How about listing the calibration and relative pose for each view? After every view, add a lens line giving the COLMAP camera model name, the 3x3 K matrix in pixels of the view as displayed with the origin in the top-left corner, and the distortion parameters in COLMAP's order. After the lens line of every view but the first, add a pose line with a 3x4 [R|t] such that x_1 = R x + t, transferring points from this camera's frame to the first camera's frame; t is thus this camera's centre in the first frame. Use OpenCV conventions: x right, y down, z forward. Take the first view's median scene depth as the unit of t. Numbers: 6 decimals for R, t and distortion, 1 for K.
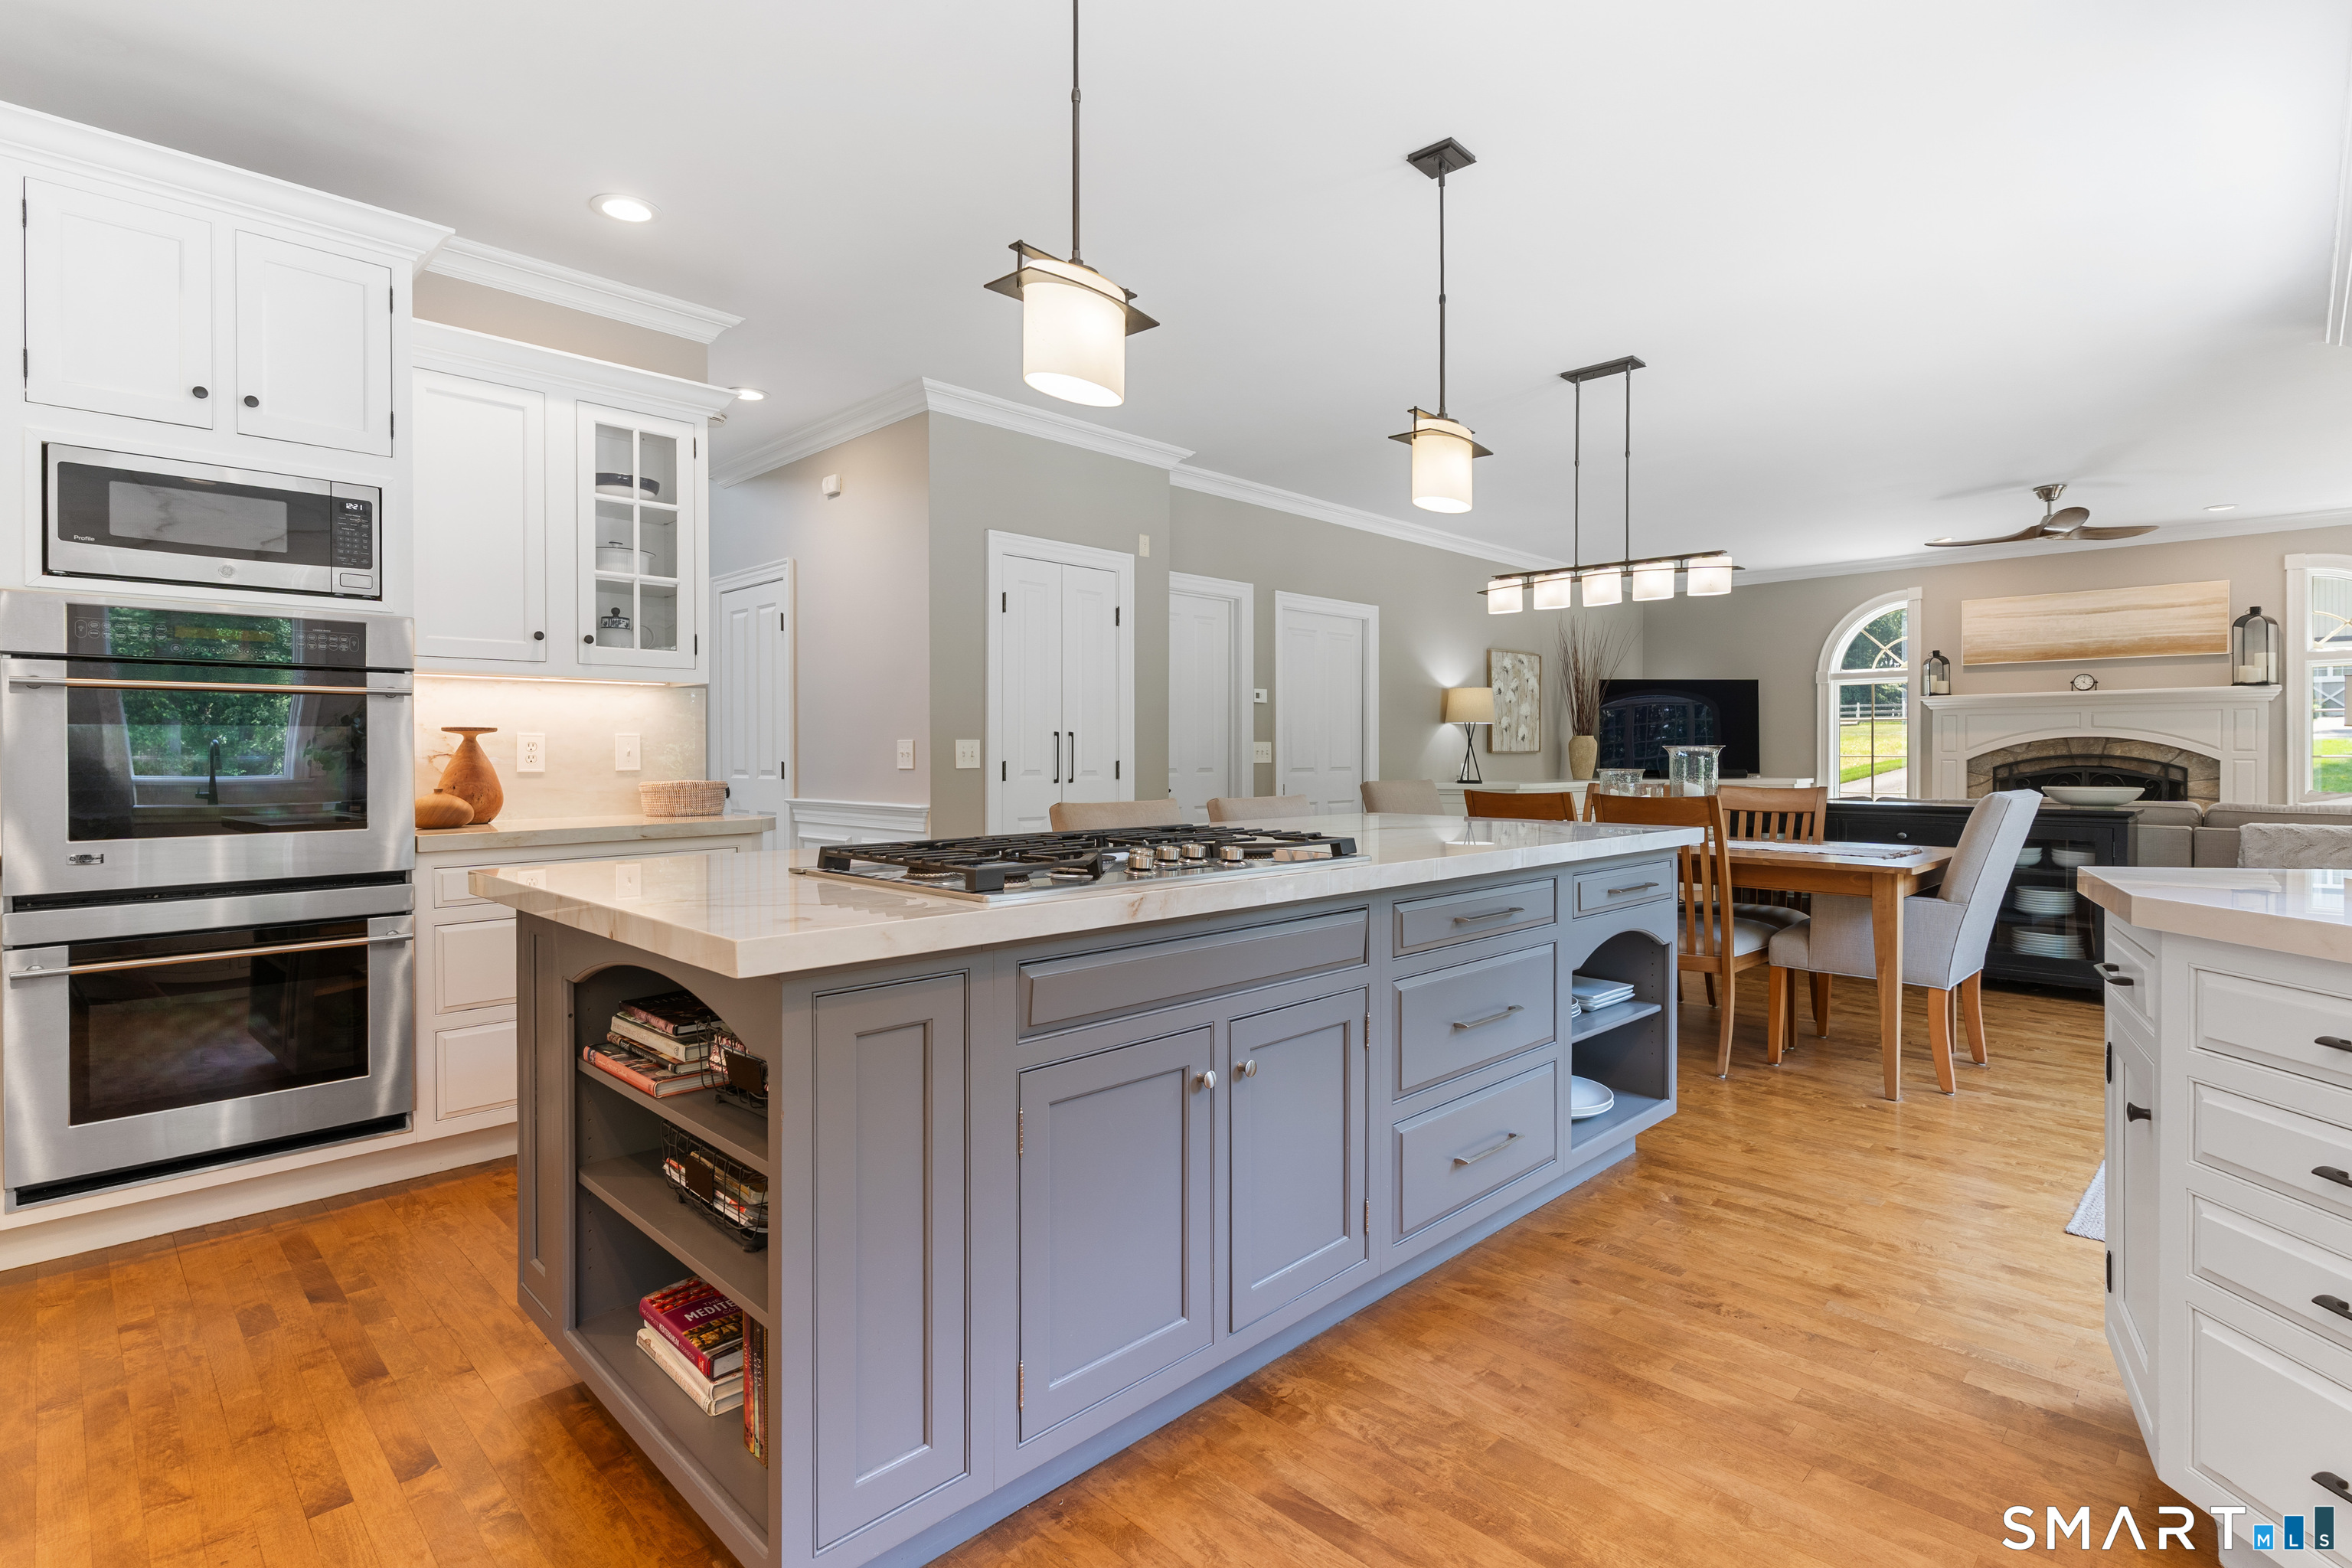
lens RADIAL K [[1132.4, 0, 1173.3], [0, 1132.4, 753.5], [0, 0, 1]] dist [0.011728, 0.000444]
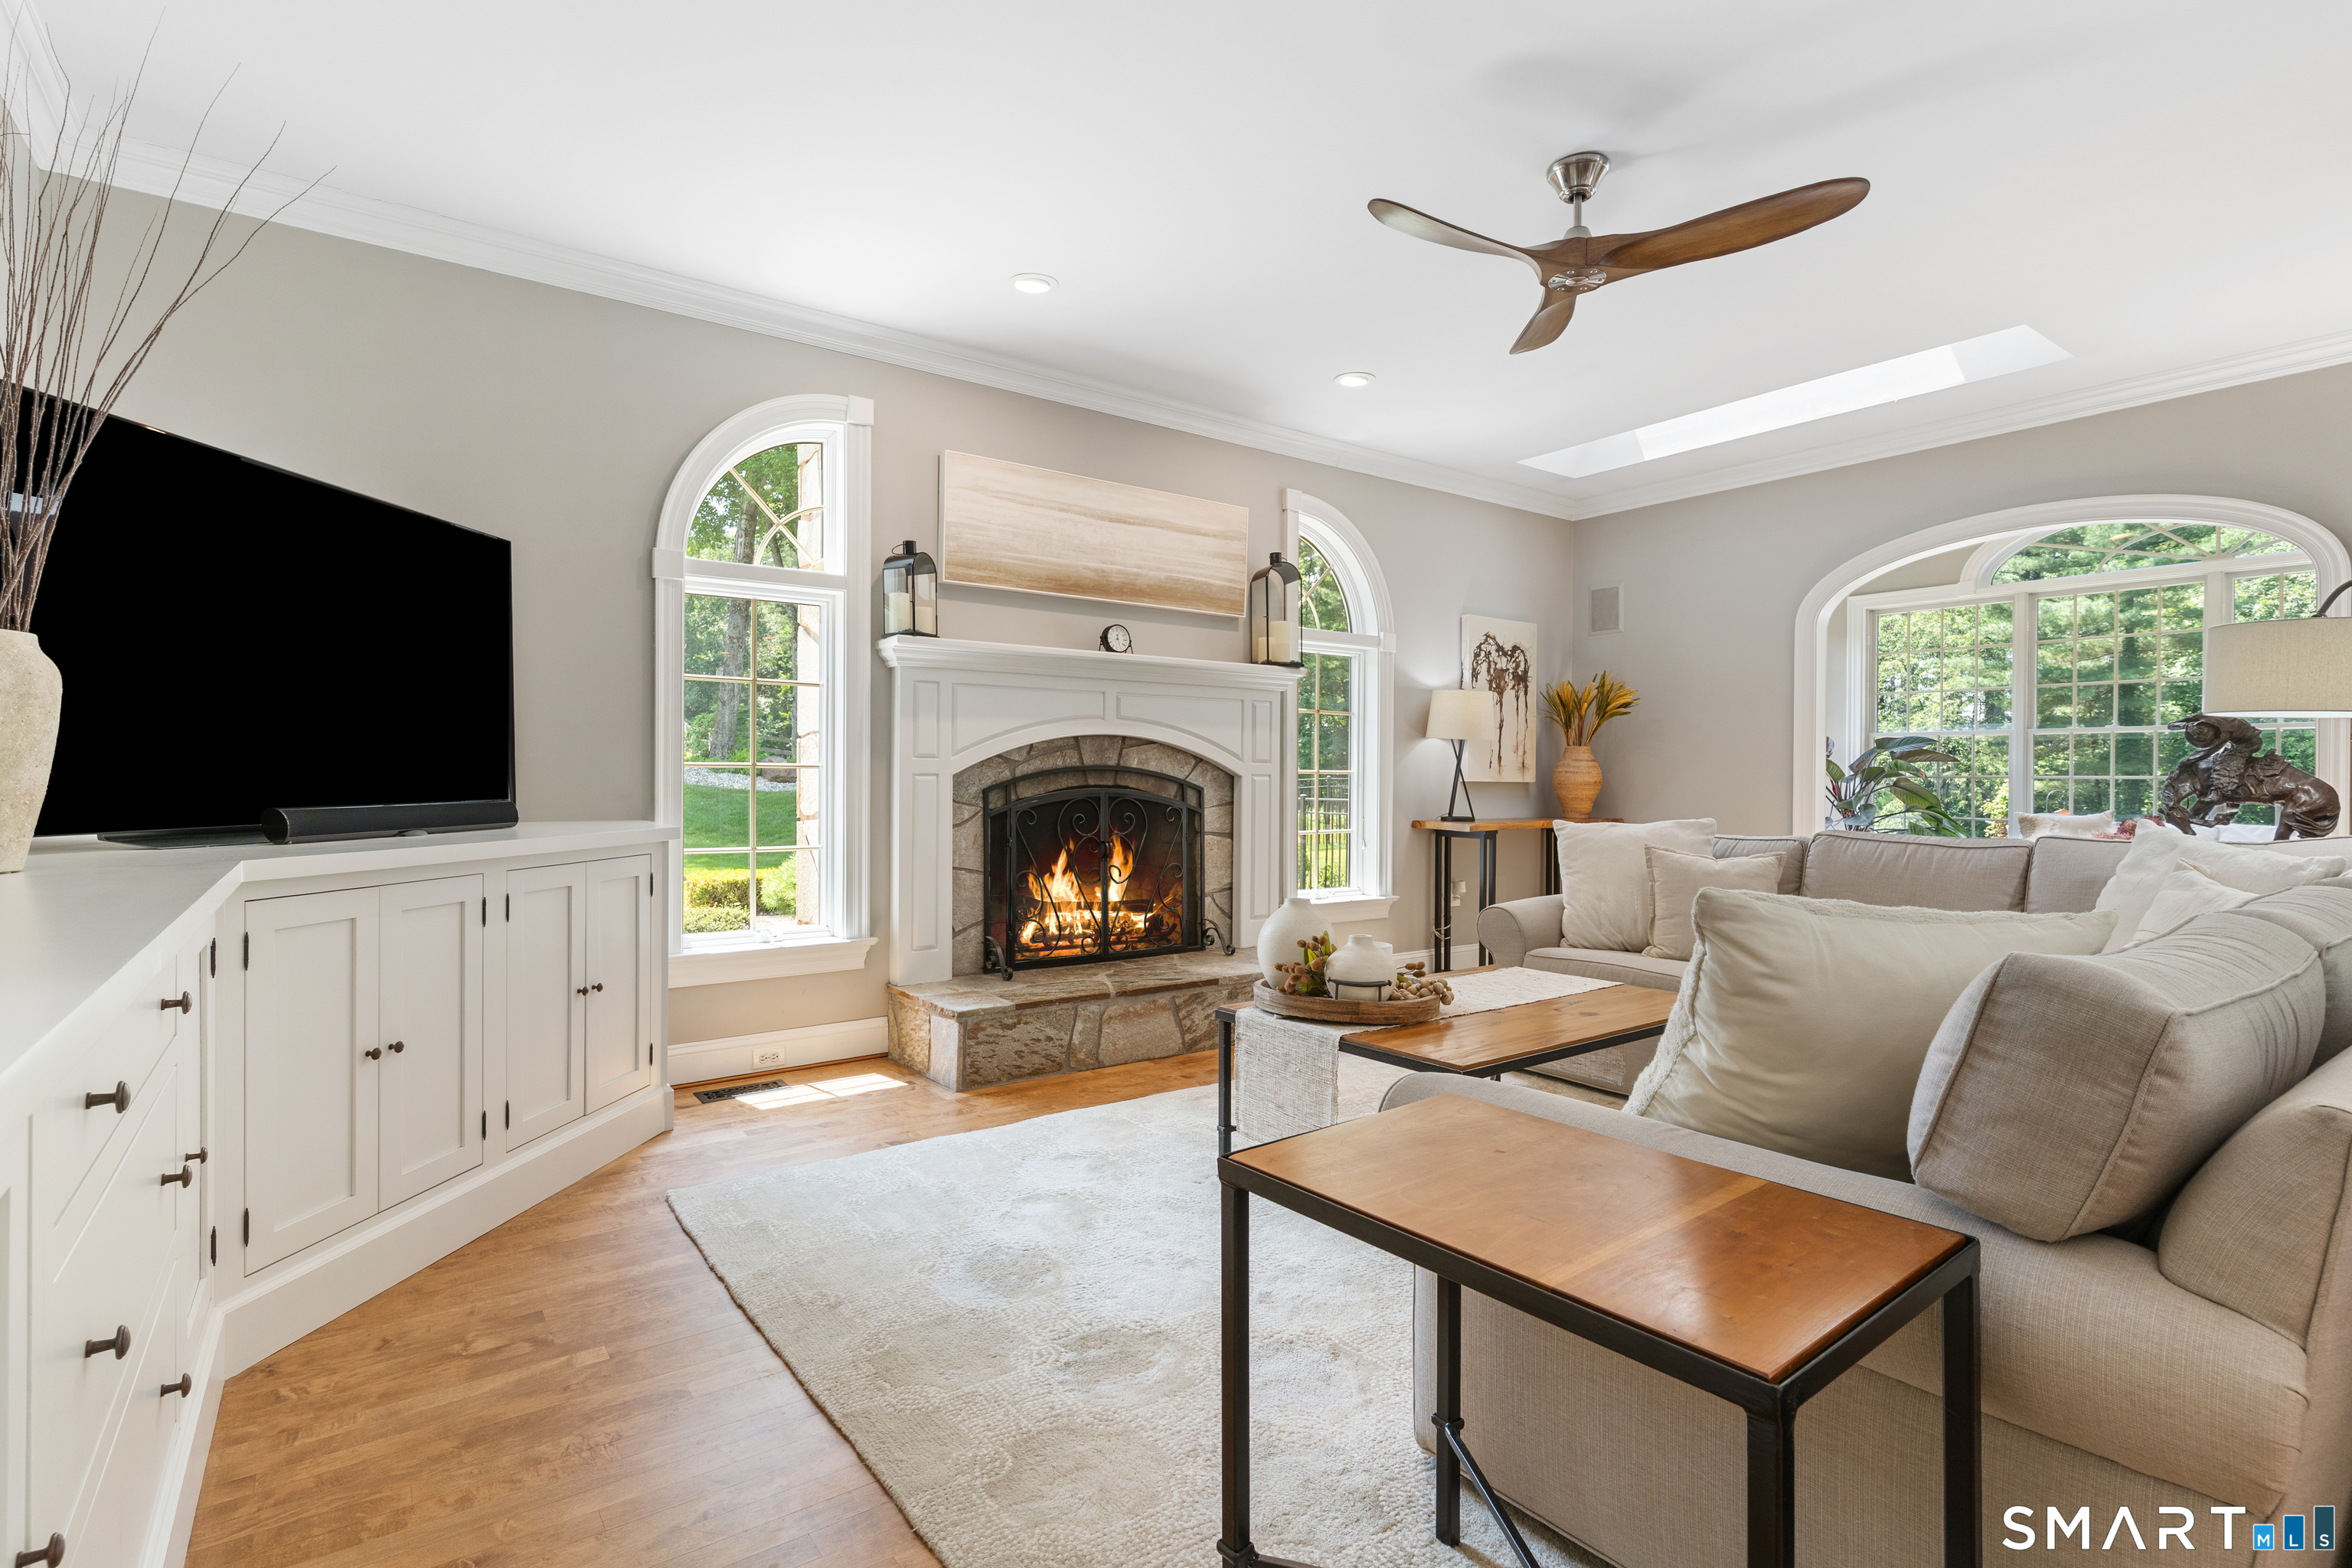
lens RADIAL K [[1132.4, 0, 1185.6], [0, 1132.4, 783.1], [0, 0, 1]] dist [0.011728, 0.000444]
pose [[0.115154, 0.000291, 0.993348, 0.392531], [0.004213, 0.999991, -0.000781, 0.016749], [-0.993339, 0.004275, 0.115151, 1.476920]]
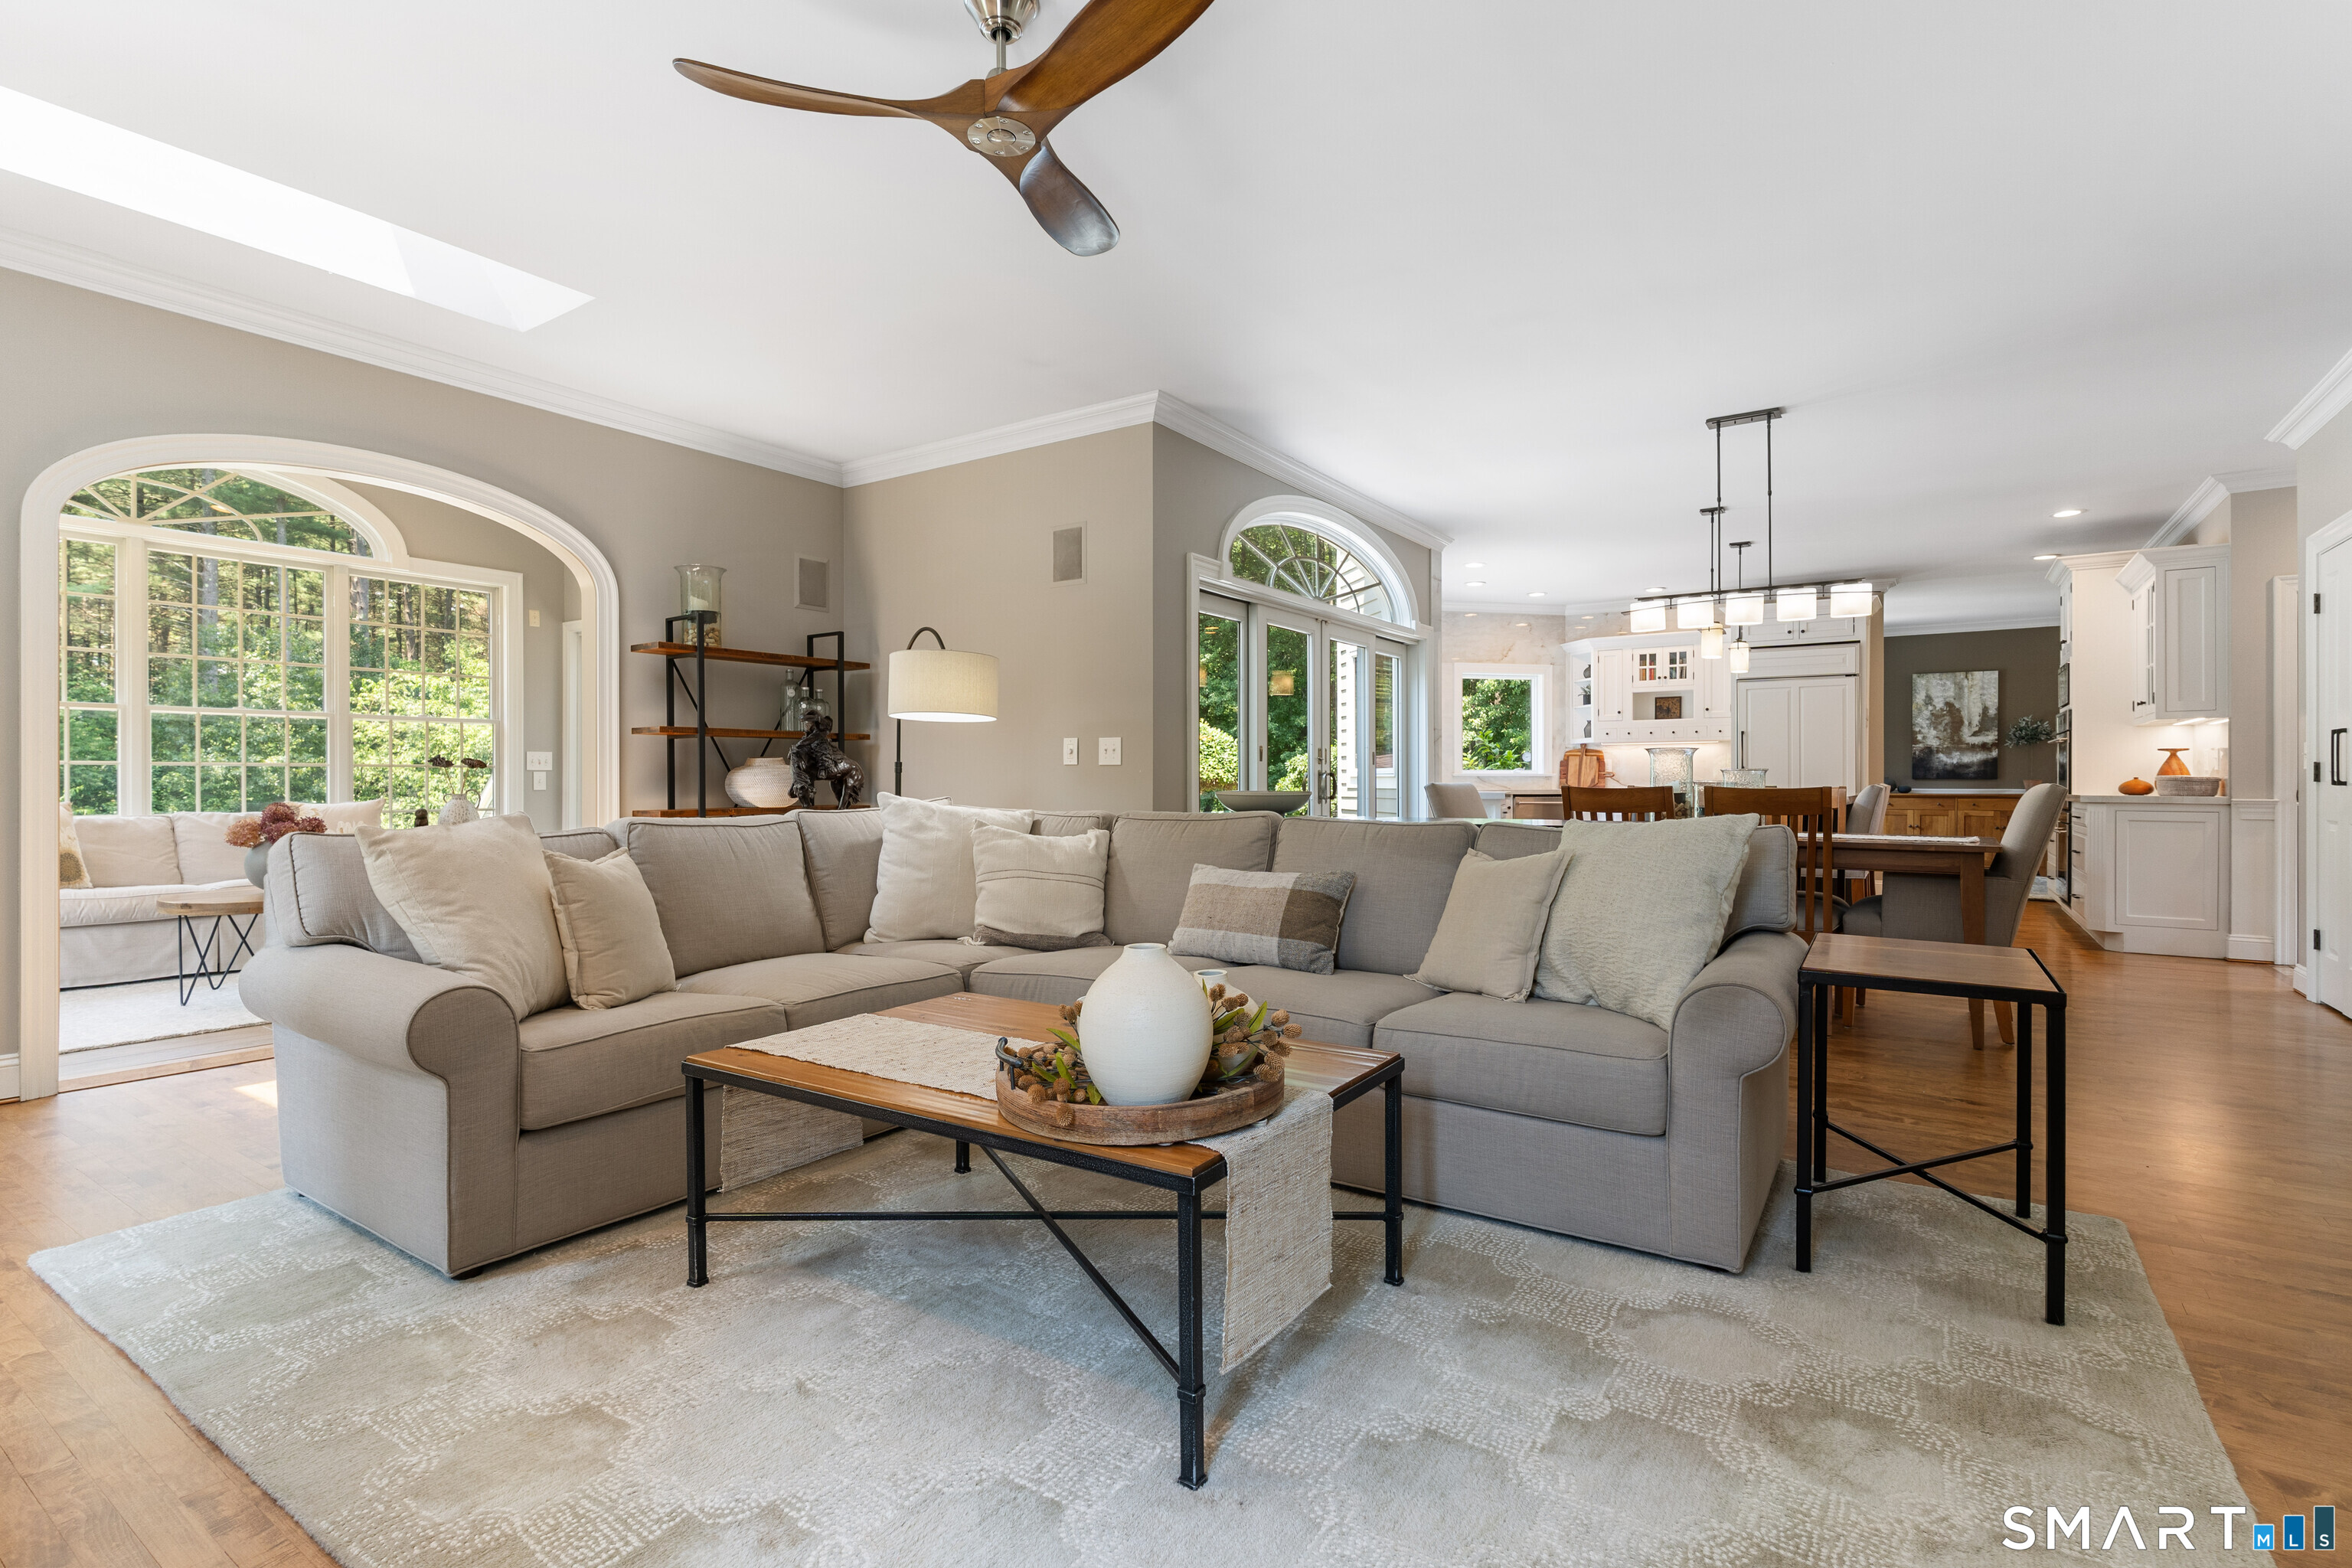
lens RADIAL K [[1132.4, 0, 1172.7], [0, 1132.4, 780.6], [0, 0, 1]] dist [0.011728, 0.000444]
pose [[-0.980097, 0.003154, -0.198496, 1.094977], [0.002773, 0.999994, 0.002199, 0.018399], [0.198502, 0.001605, -0.980099, 1.864164]]
